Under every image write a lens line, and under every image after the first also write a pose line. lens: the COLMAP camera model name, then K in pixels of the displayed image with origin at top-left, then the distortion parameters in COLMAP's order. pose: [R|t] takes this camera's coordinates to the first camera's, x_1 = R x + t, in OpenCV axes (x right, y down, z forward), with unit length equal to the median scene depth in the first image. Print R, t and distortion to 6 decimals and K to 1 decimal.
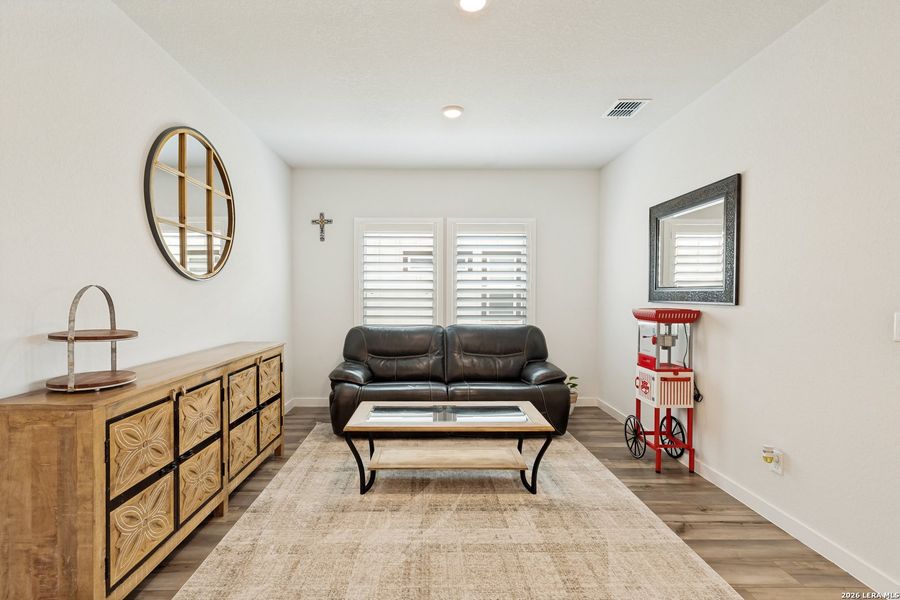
lens RADIAL K [[414.8, 0, 432.1], [0, 414.8, 300.1], [0, 0, 1]] dist [0.002797, 0.000439]
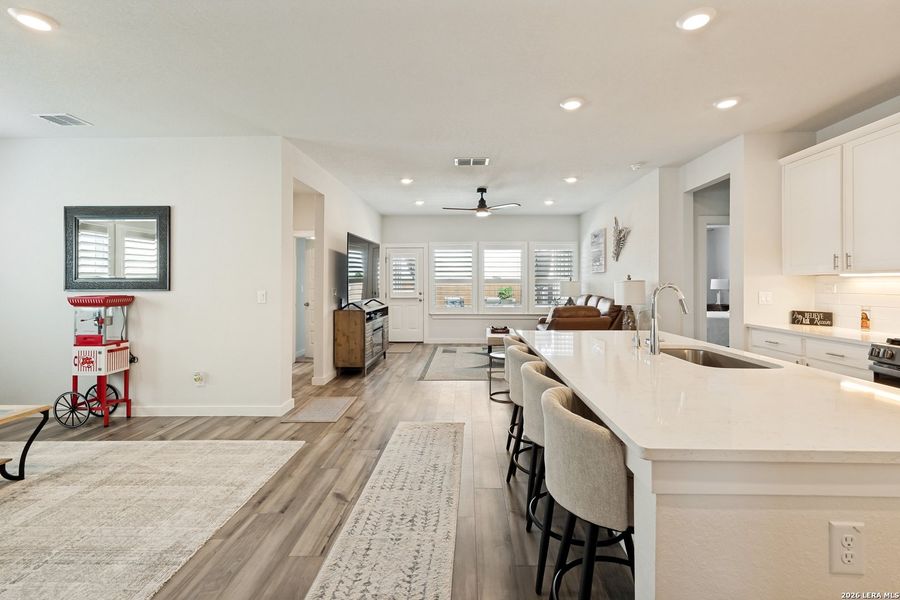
lens RADIAL K [[401.3, 0, 453.3], [0, 401.3, 285.1], [0, 0, 1]] dist [0.002665, 0.000339]
pose [[0.042560, -0.010273, 0.999041, -0.611436], [0.018985, 0.999775, 0.009472, -0.002782], [-0.998914, 0.018564, 0.042746, -0.101697]]
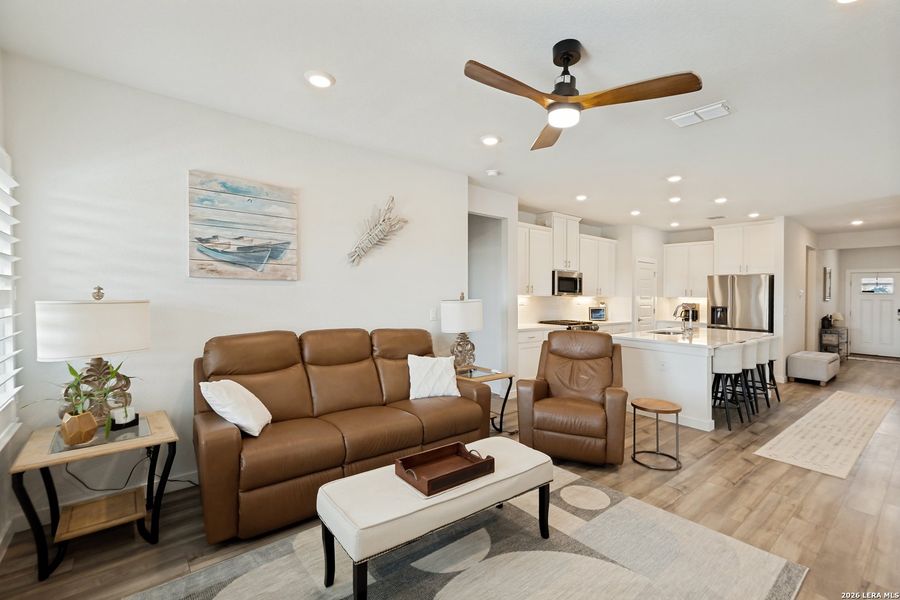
lens RADIAL K [[415.6, 0, 450.0], [0, 415.6, 300.0], [0, 0, 1]] dist [-0.035424, 0.000123]
pose [[-0.770669, -0.004652, -0.637219, 2.063406], [-0.011343, 0.999915, 0.006418, 0.001424], [0.637135, 0.012174, -0.770656, 0.254697]]
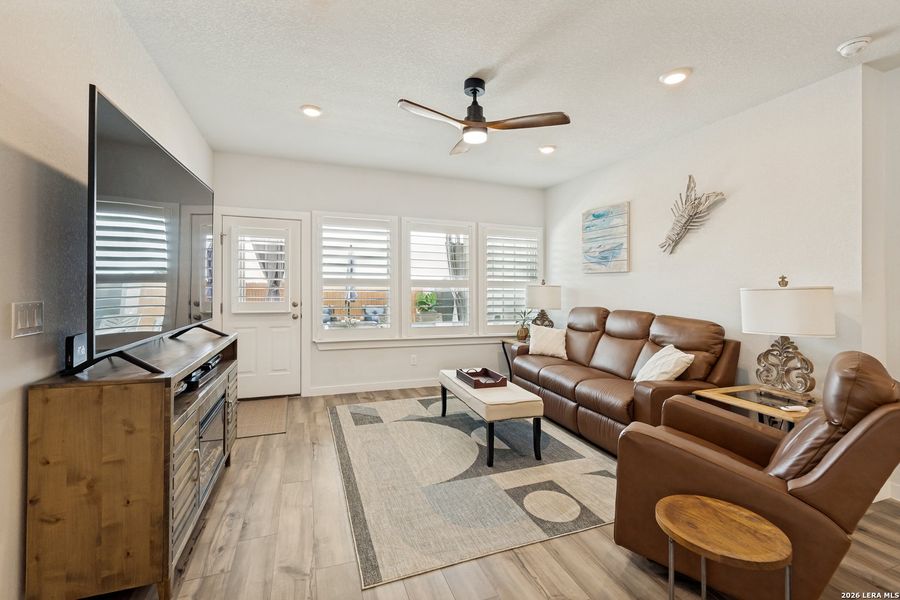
lens RADIAL K [[408.8, 0, 452.7], [0, 408.8, 290.7], [0, 0, 1]] dist [0.012755, 0.000152]
pose [[-0.330698, -0.019384, 0.943538, 0.531542], [0.003769, 0.999754, 0.021860, -0.004896], [-0.943729, 0.010785, -0.330544, 0.198432]]
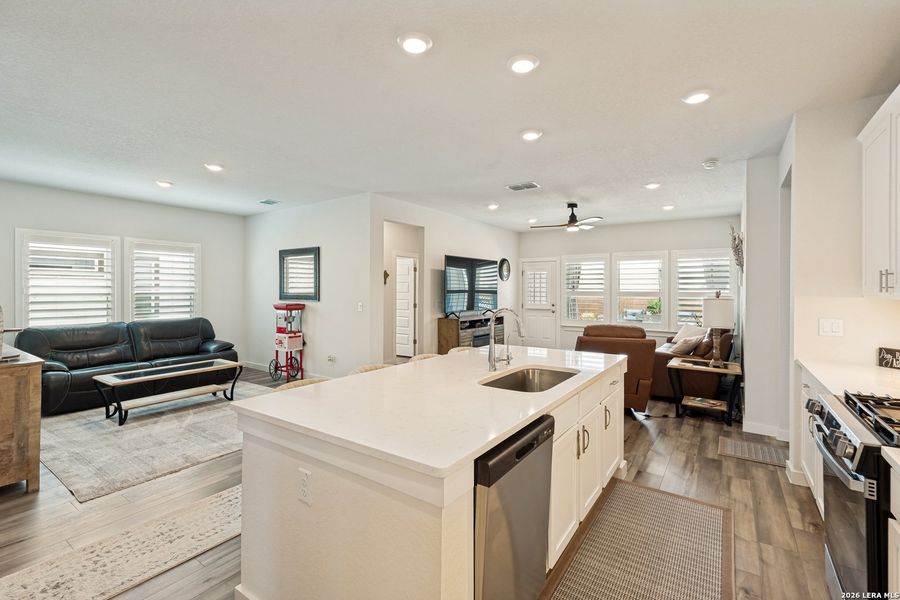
lens RADIAL K [[392.2, 0, 449.4], [0, 392.2, 293.9], [0, 0, 1]] dist [0.000428, 0.000145]
pose [[0.581440, -0.010925, 0.813516, -0.571975], [0.013802, 0.999898, 0.003564, -0.023940], [-0.813472, 0.009156, 0.581531, -0.793830]]
